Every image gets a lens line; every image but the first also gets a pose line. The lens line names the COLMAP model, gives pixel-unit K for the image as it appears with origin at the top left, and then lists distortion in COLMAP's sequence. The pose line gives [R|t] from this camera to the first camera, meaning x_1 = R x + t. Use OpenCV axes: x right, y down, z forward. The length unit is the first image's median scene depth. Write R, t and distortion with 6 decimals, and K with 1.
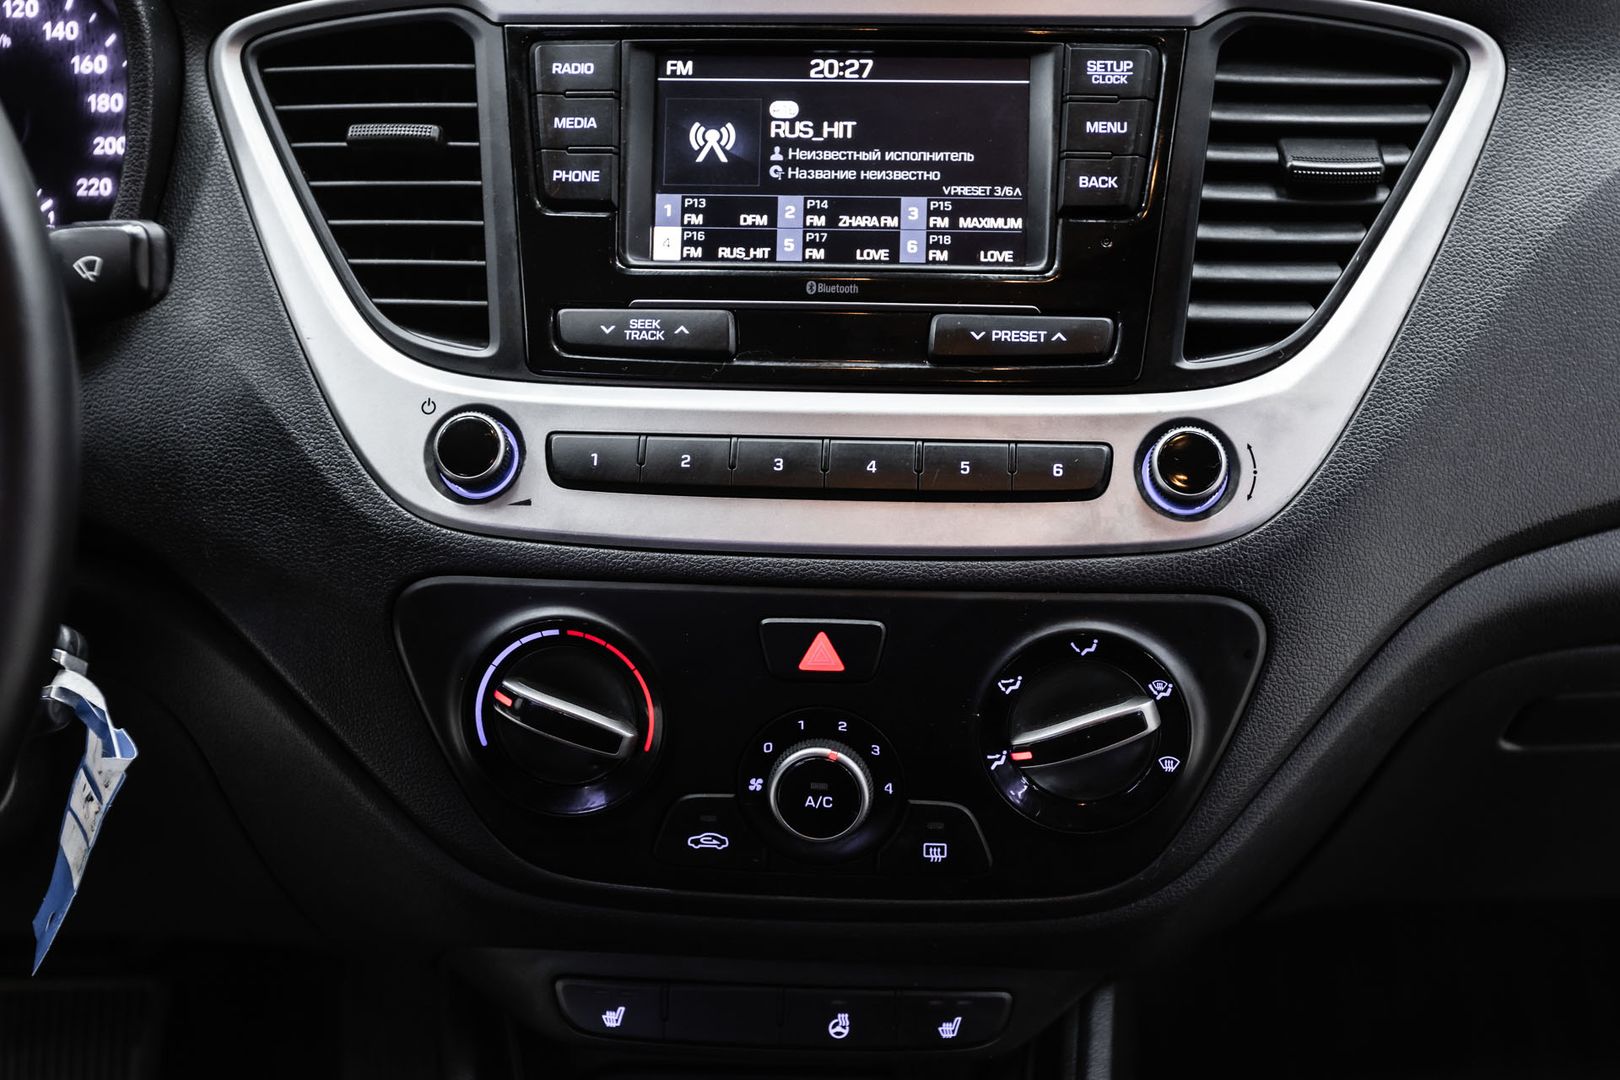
lens RADIAL K [[2496.2, 0, 810.0], [0, 2496.2, 540.0], [0, 0, 1]] dist [-0.003767, 0.044038]
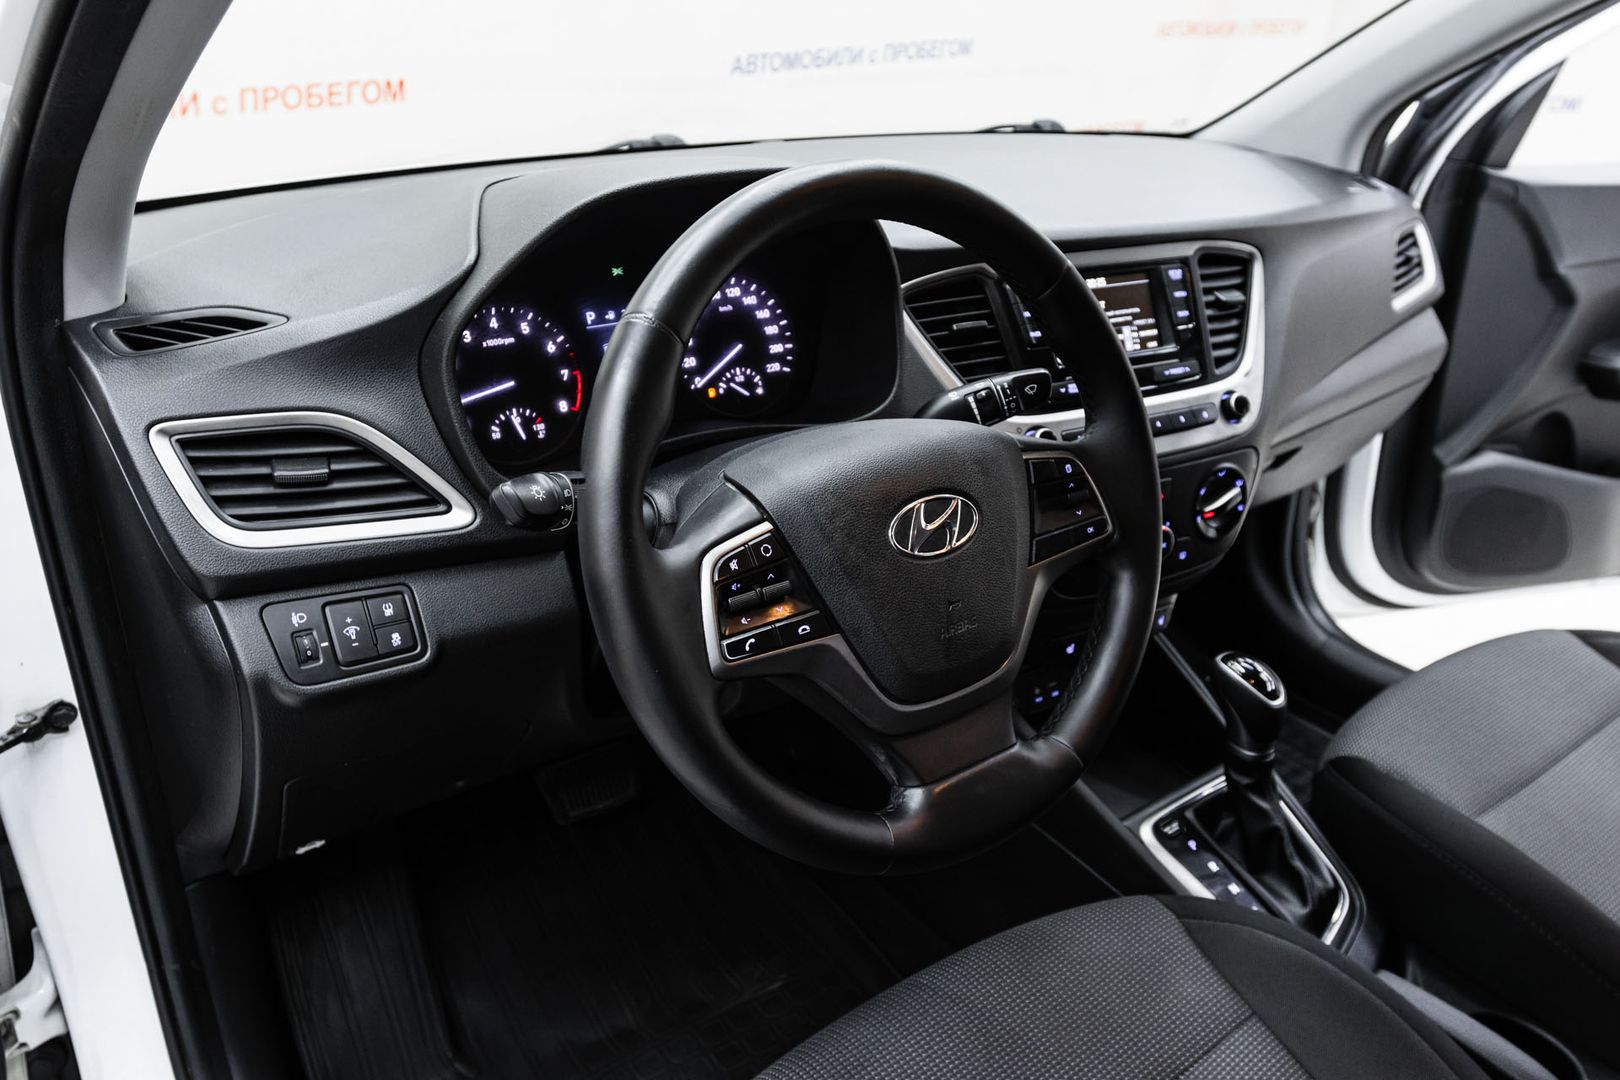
lens RADIAL K [[1180.9, 0, 810.0], [0, 1180.9, 540.0], [0, 0, 1]] dist [0.002054, 0.001854]
pose [[0.826719, -0.212393, 0.520984, -0.973792], [0.183970, 0.977153, 0.106431, -0.110631], [-0.531686, 0.007857, 0.846905, 0.087619]]
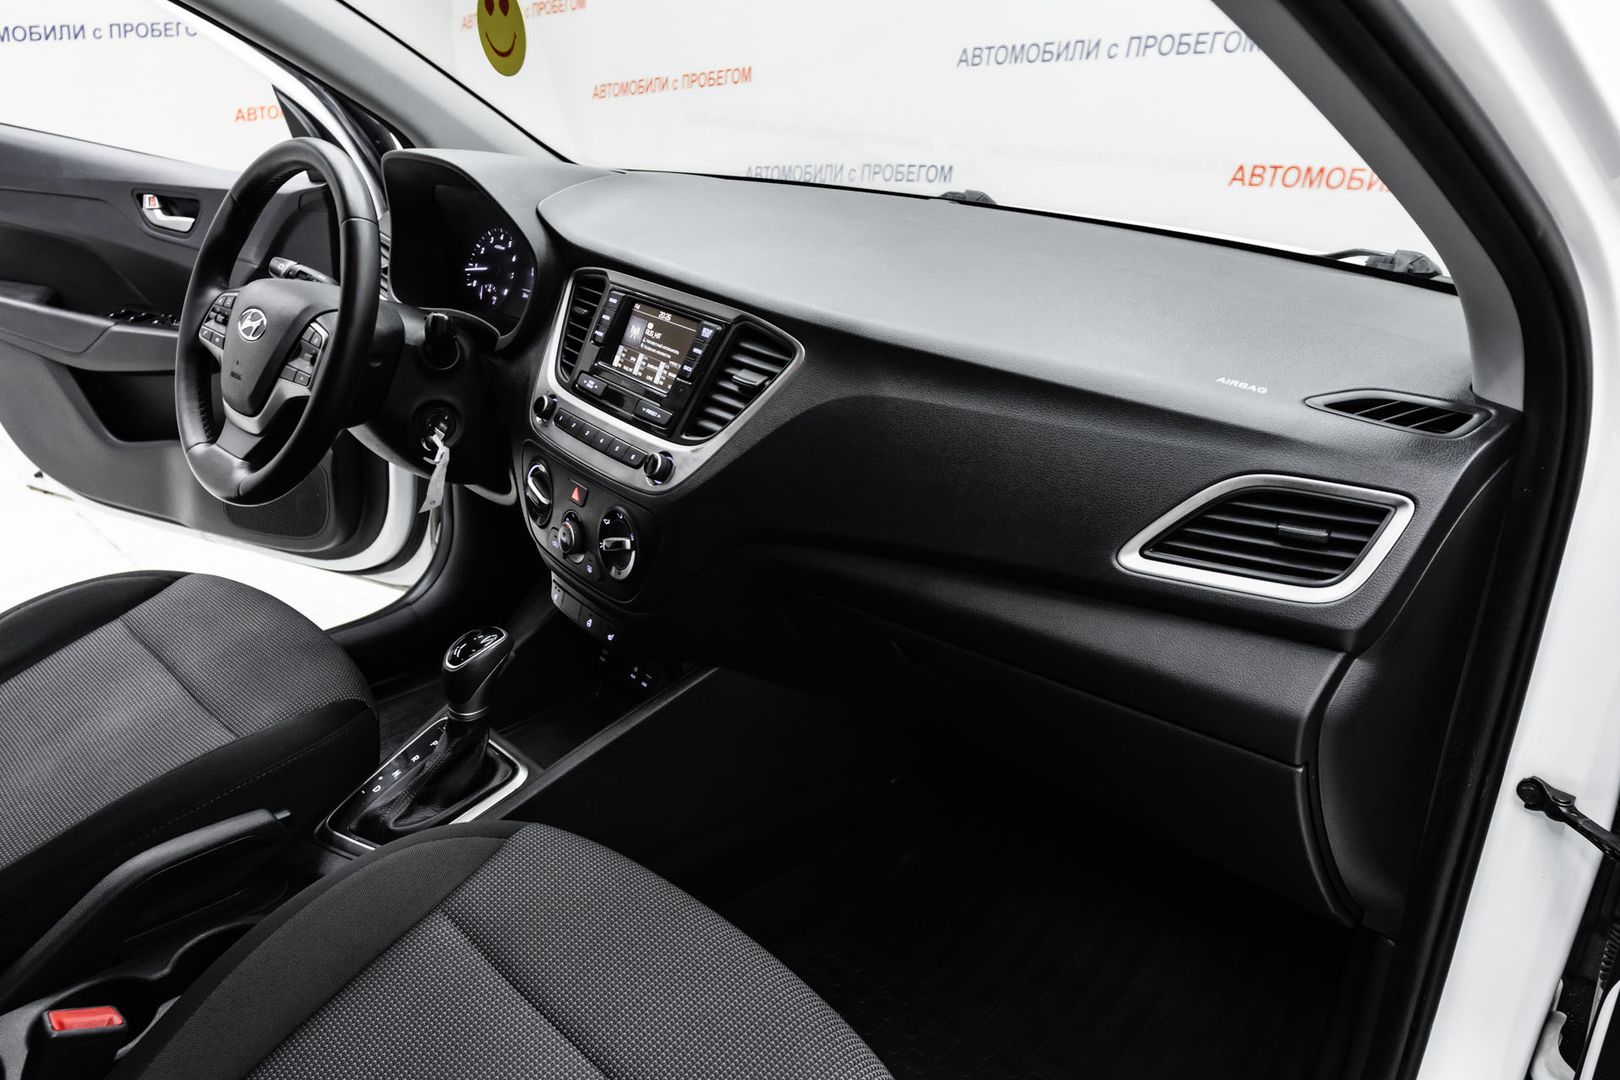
lens RADIAL K [[1196.8, 0, 779.5], [0, 1196.8, 533.2], [0, 0, 1]] dist [-0.013246, -0.002186]
pose [[0.661341, 0.303176, -0.686084, 1.166085], [-0.301264, 0.945019, 0.127198, -0.168126], [0.686926, 0.122572, 0.716316, 0.107300]]
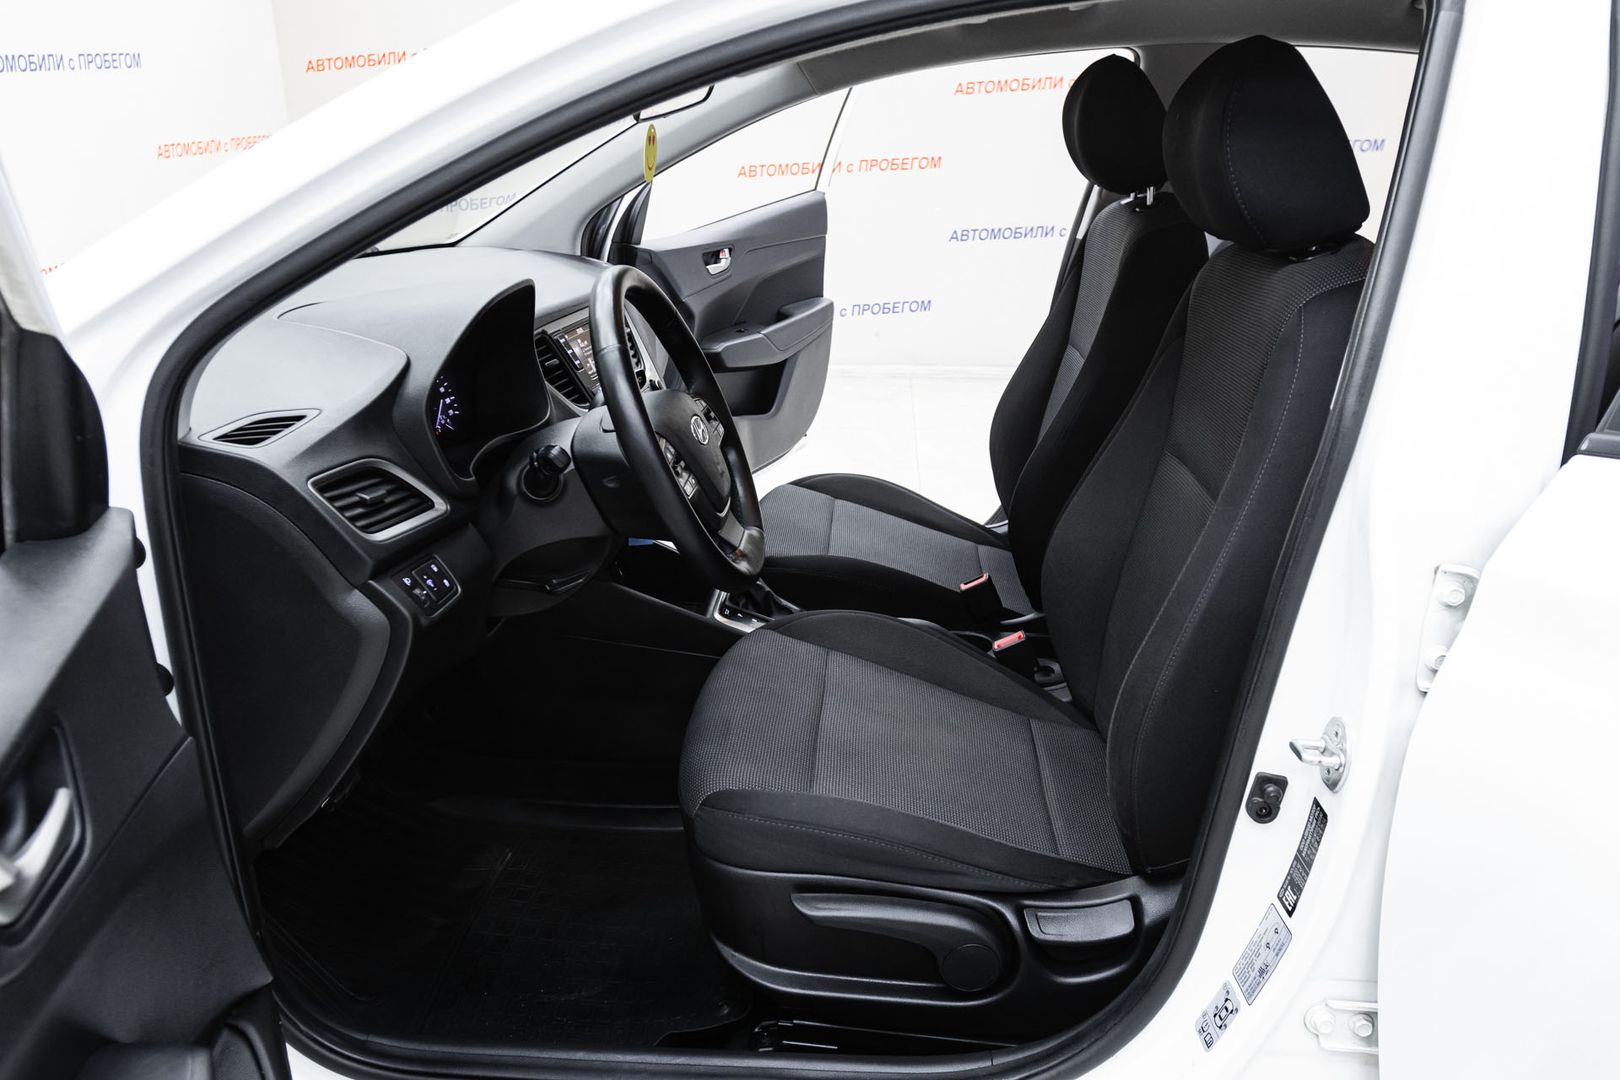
lens RADIAL K [[1196.8, 0, 779.5], [0, 1196.8, 533.2], [0, 0, 1]] dist [-0.013246, -0.002186]
pose [[0.129160, -0.324025, 0.937190, -2.129245], [0.369091, 0.892909, 0.257848, -0.288510], [-0.920375, 0.312605, 0.234923, 0.265967]]
